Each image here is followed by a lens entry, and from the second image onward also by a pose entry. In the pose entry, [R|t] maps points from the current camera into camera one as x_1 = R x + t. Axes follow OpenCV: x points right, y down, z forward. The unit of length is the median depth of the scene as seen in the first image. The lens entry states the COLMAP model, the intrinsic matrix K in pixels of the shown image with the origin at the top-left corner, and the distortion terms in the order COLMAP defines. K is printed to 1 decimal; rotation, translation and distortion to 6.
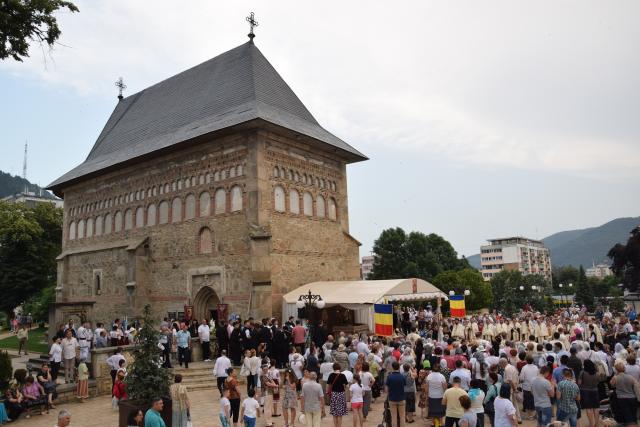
lens RADIAL K [[507.4, 0, 315.8], [0, 507.4, 221.6], [0, 0, 1]] dist [-0.173946, 0.141902]
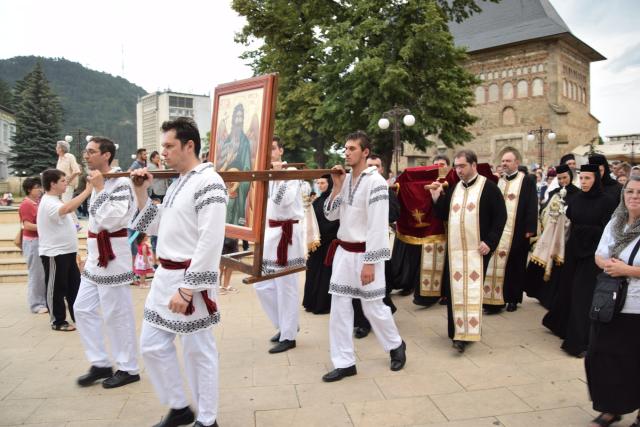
lens RADIAL K [[507.4, 0, 315.8], [0, 507.4, 221.6], [0, 0, 1]] dist [-0.173946, 0.141902]
pose [[0.984316, 0.031263, -0.173621, -0.512696], [0.005046, 0.978780, 0.204854, 0.042110], [0.176341, -0.202517, 0.963271, -0.552927]]
